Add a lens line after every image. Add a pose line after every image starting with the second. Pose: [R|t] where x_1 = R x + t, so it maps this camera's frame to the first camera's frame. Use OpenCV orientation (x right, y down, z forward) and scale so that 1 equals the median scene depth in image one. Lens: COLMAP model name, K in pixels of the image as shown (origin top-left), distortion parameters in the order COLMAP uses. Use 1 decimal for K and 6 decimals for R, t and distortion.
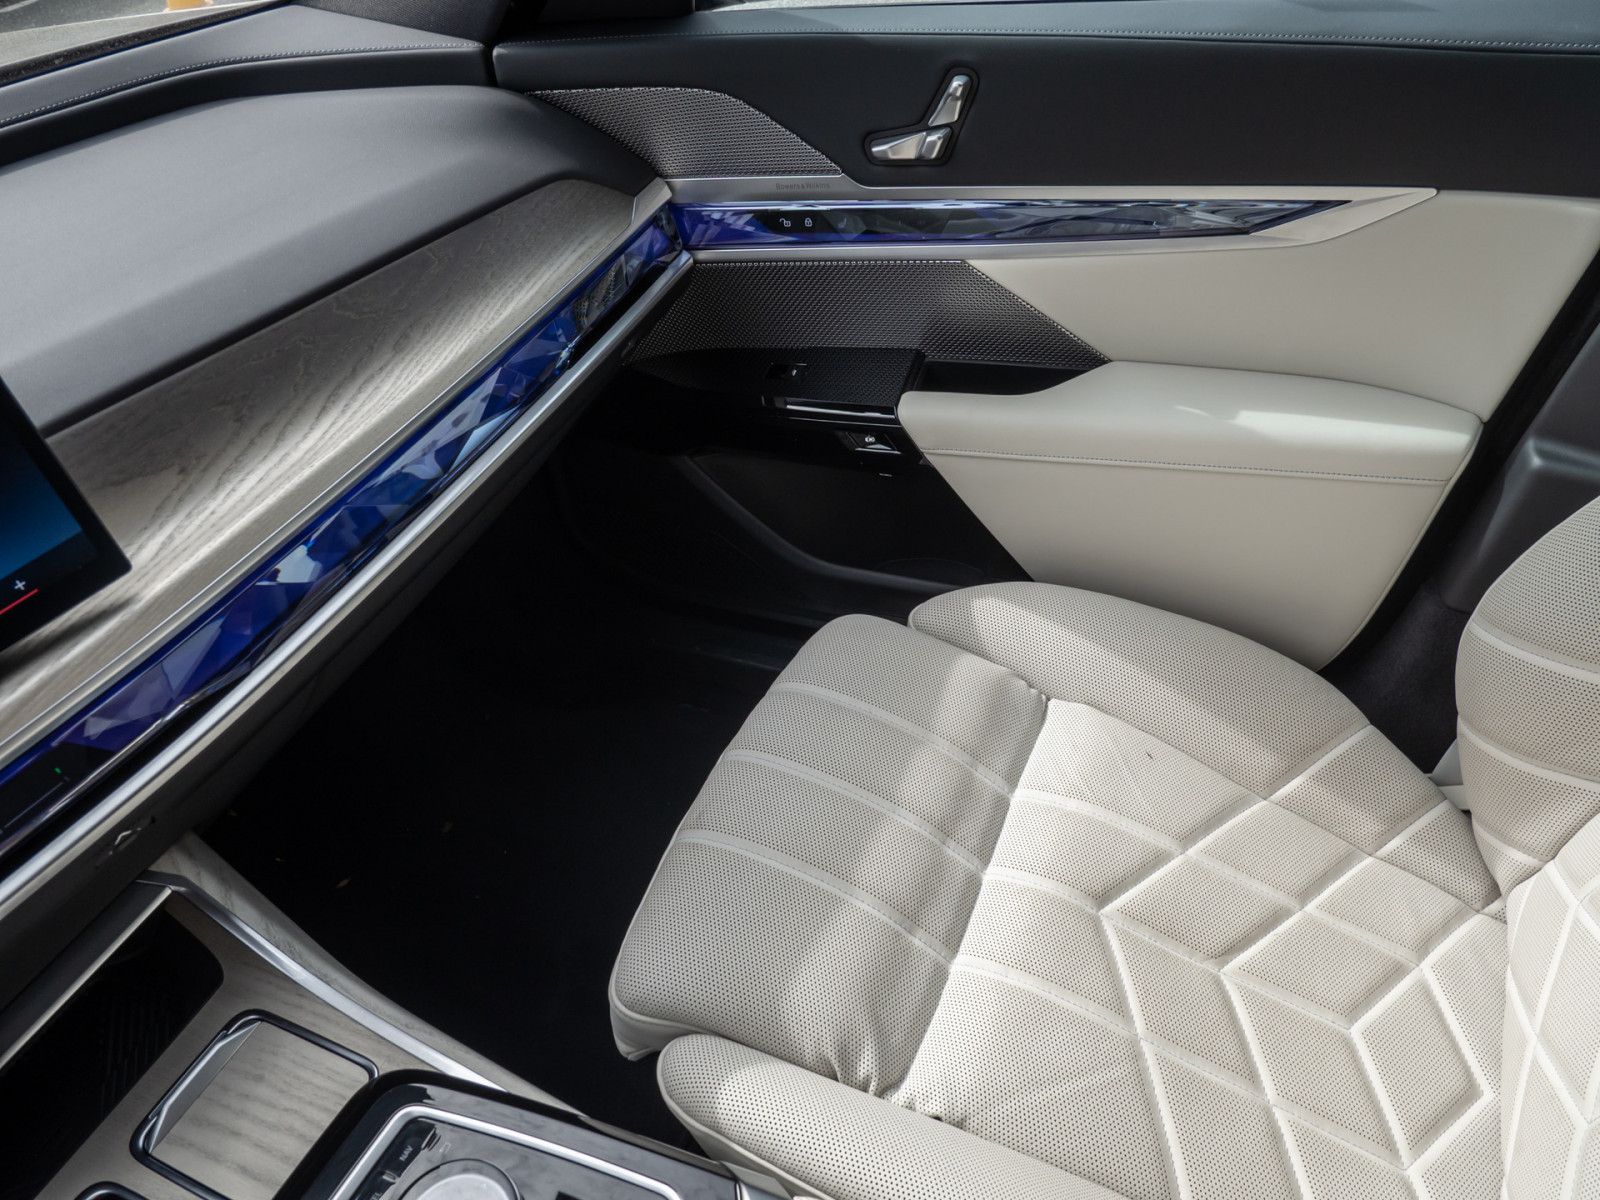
lens RADIAL K [[1152.8, 0, 793.9], [0, 1152.8, 602.4], [0, 0, 1]] dist [-0.045783, 0.011095]
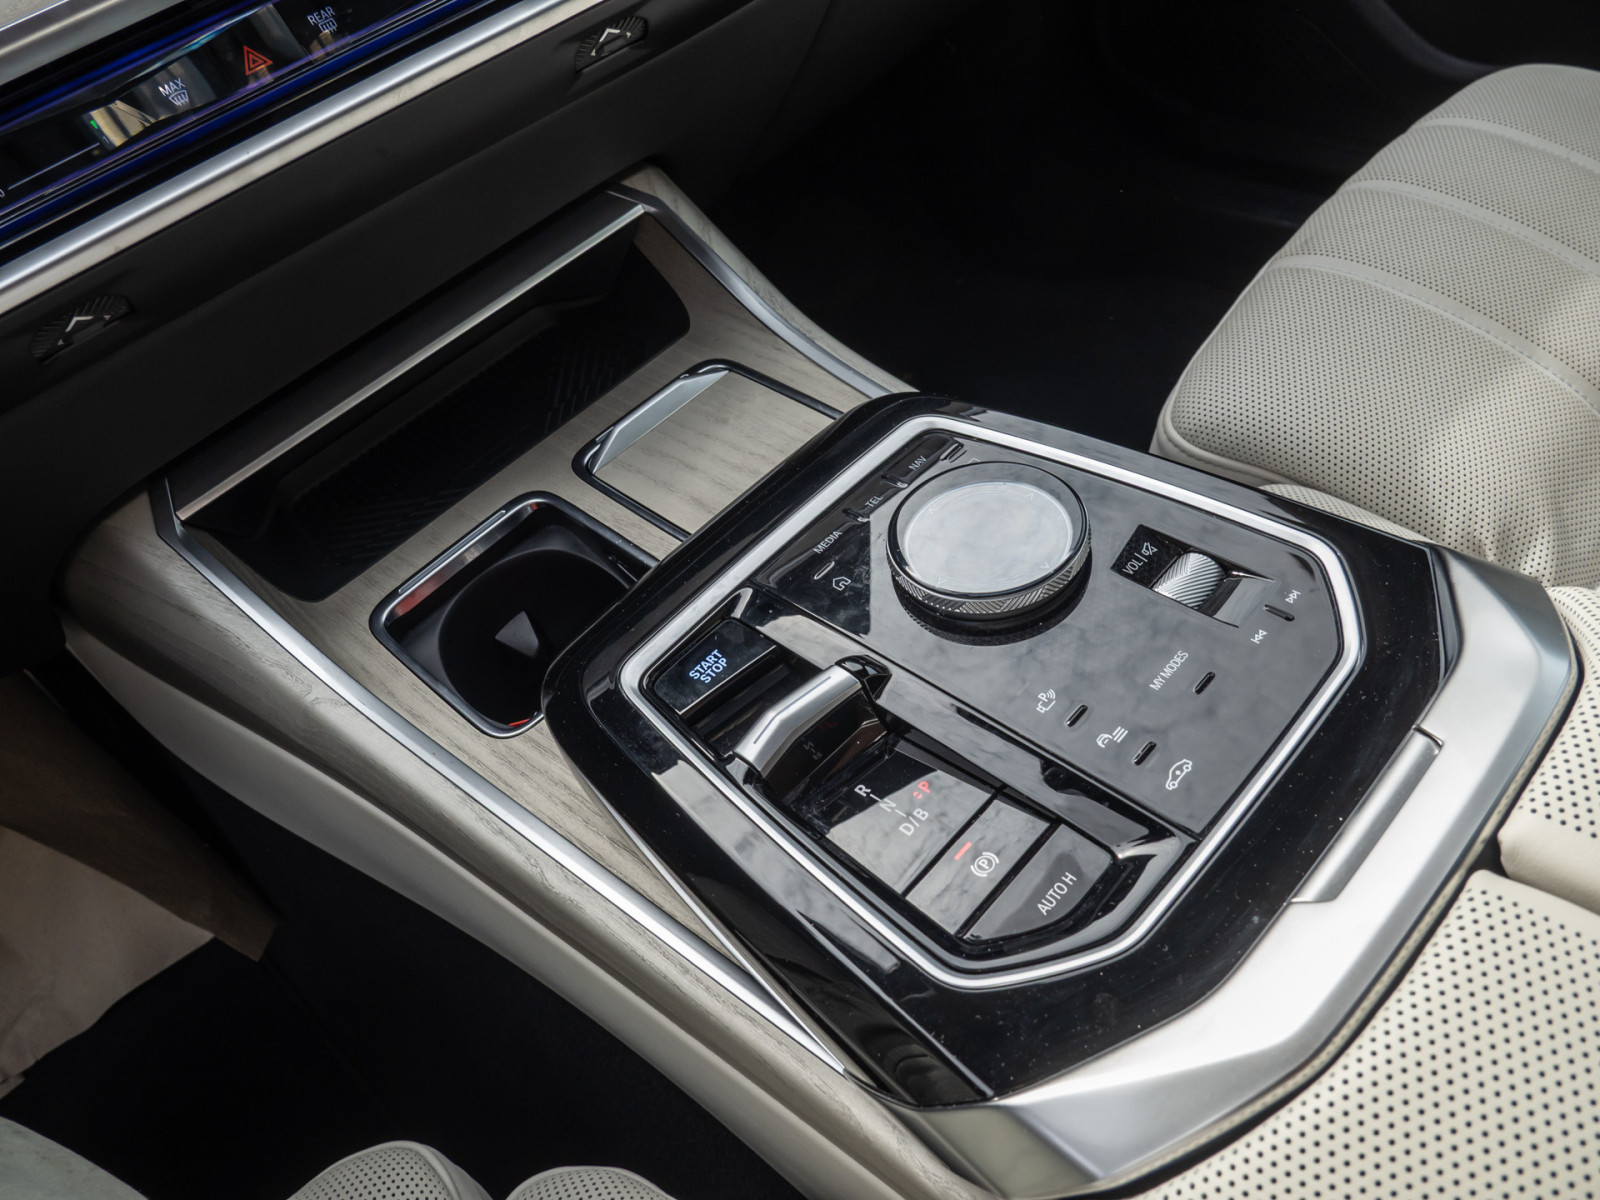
lens RADIAL K [[1152.8, 0, 794.8], [0, 1152.8, 610.7], [0, 0, 1]] dist [-0.045783, 0.011095]
pose [[0.933855, 0.183973, -0.306708, -0.139712], [-0.125101, 0.971409, 0.201777, 0.356506], [0.335060, -0.150061, 0.930170, 0.222859]]
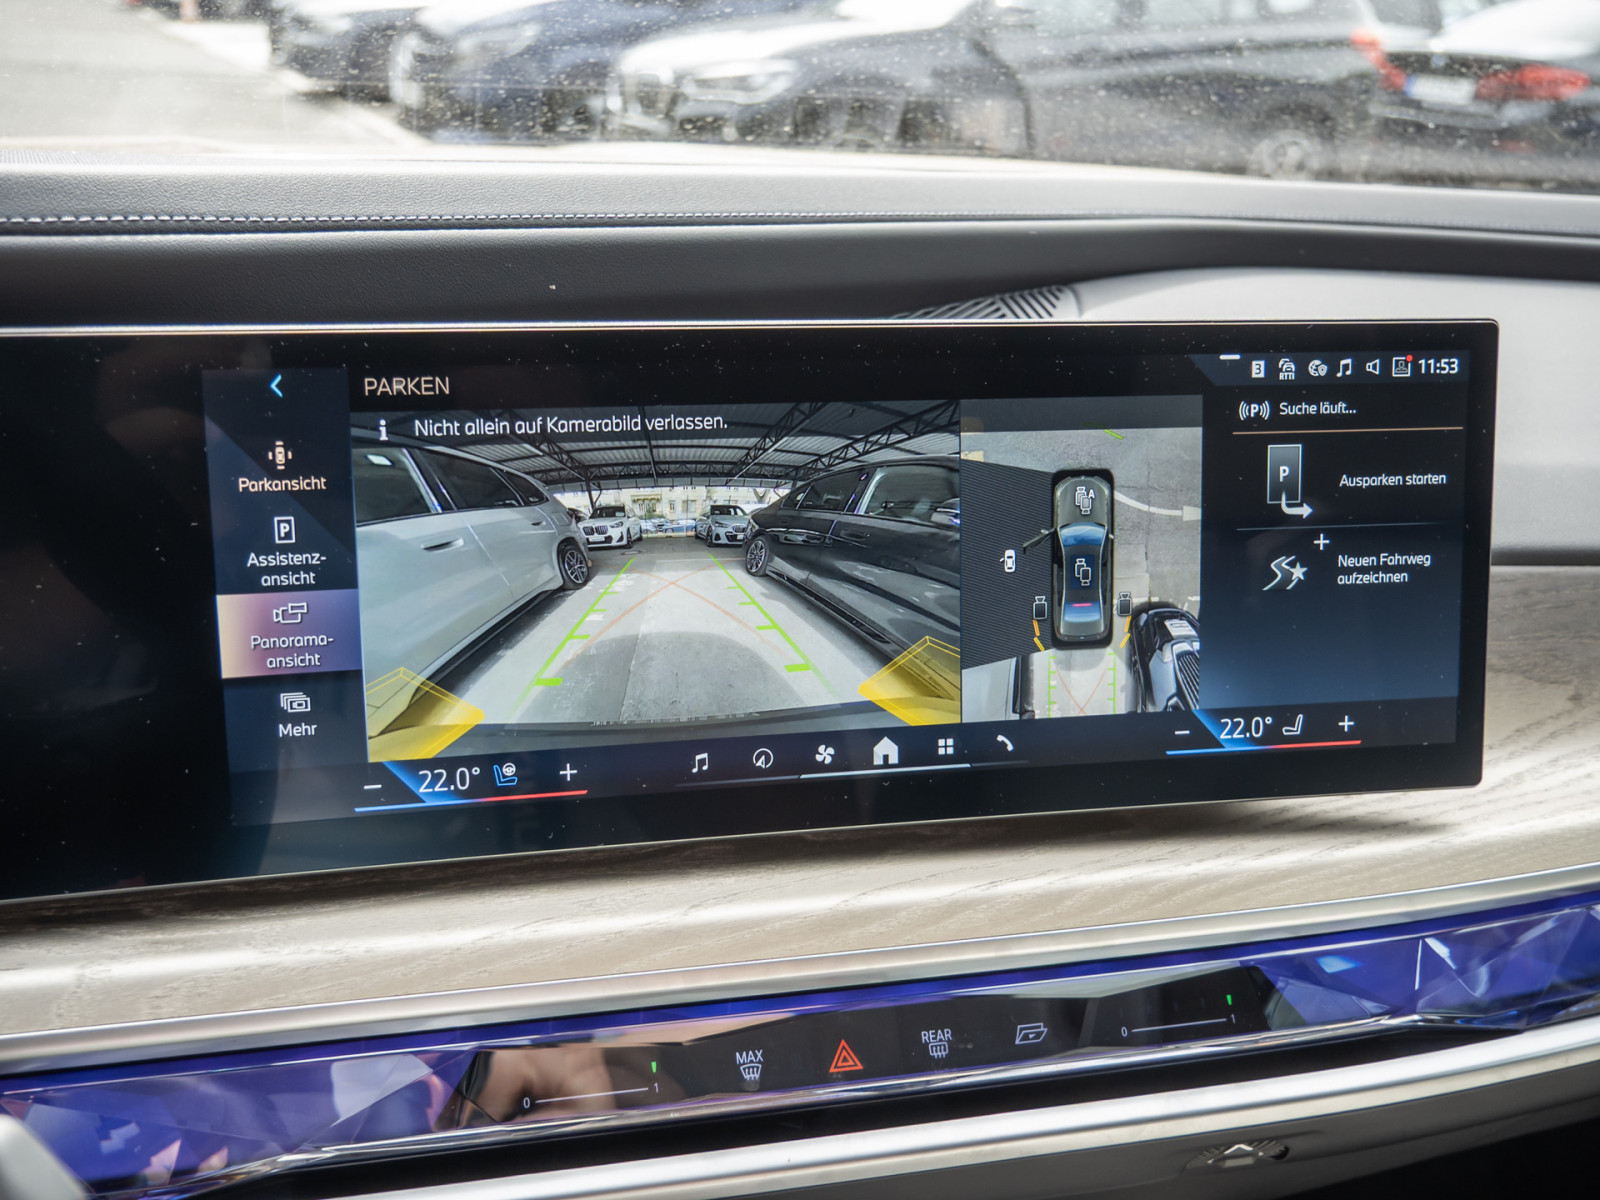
lens RADIAL K [[1648.2, 0, 799.0], [0, 1648.2, 614.7], [0, 0, 1]] dist [-0.007400, 0.000000]
pose [[0.689829, 0.356320, -0.630216, -0.255130], [-0.537298, 0.835407, -0.115788, 0.168114], [0.485229, 0.418488, 0.767738, 0.067587]]
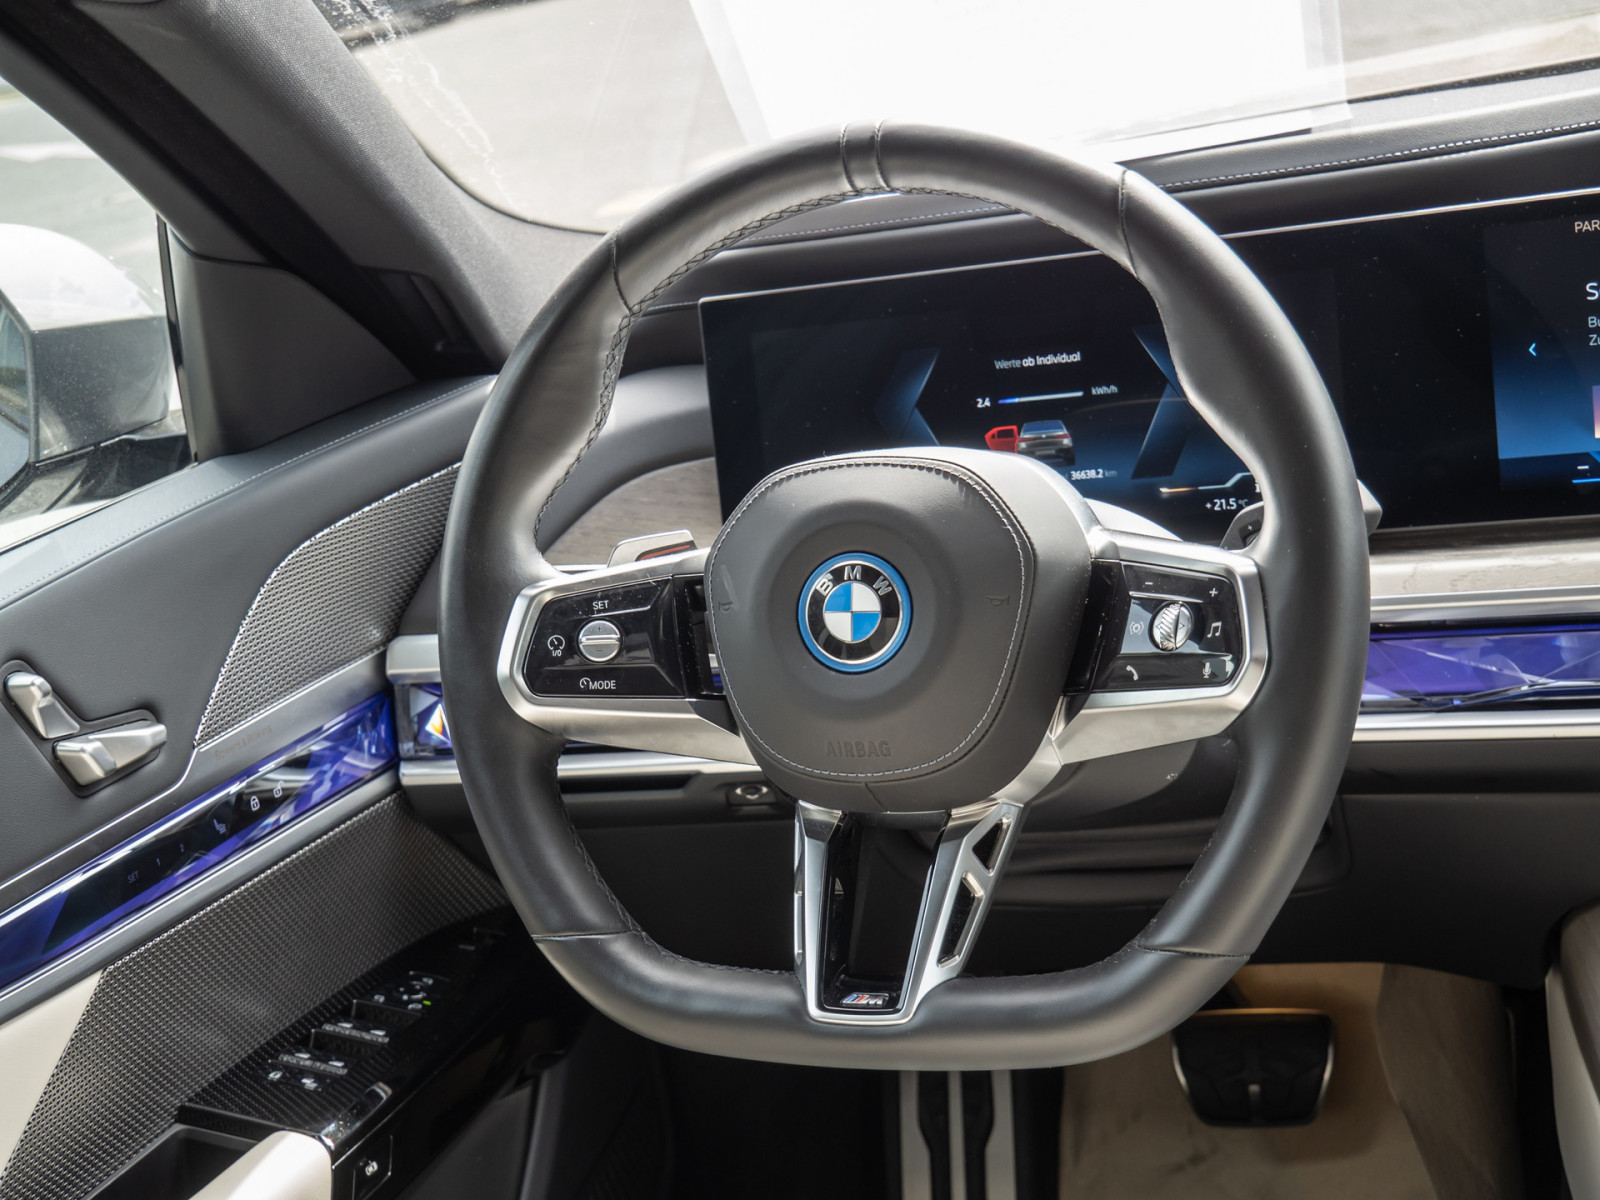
lens RADIAL K [[2456.8, 0, 804.0], [0, 2456.8, 603.7], [0, 0, 1]] dist [0.007274, 0.000000]
pose [[0.093076, 0.351976, -0.931370, 0.756326], [-0.487755, 0.831617, 0.265534, 0.134220], [0.868005, 0.429566, 0.249081, -0.304027]]
